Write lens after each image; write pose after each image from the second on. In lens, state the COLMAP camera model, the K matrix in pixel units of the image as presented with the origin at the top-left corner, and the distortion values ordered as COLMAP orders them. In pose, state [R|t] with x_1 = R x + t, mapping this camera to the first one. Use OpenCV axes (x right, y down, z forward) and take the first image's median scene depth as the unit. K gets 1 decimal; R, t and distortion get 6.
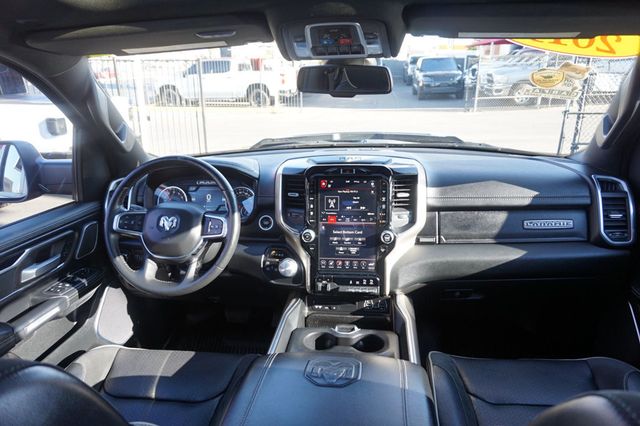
lens RADIAL K [[439.1, 0, 319.2], [0, 439.1, 210.8], [0, 0, 1]] dist [-0.043708, 0.022585]
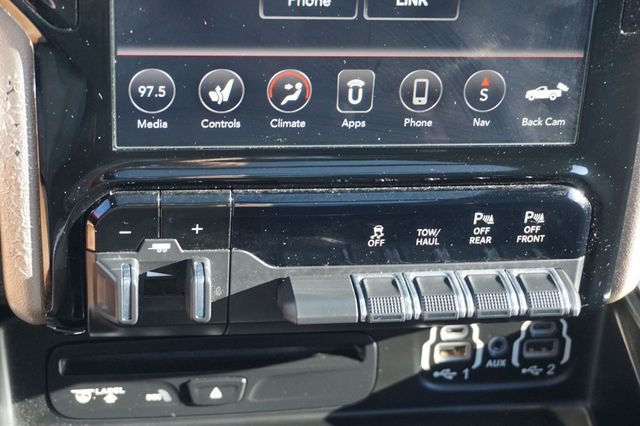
lens RADIAL K [[1140.4, 0, 320.0], [0, 1140.4, 212.2], [0, 0, 1]] dist [-0.001217, 0.000000]
pose [[0.948776, -0.072829, 0.307442, -0.043131], [-0.034311, 0.943566, 0.329403, 0.049214], [-0.314081, -0.323078, 0.892734, 0.712674]]
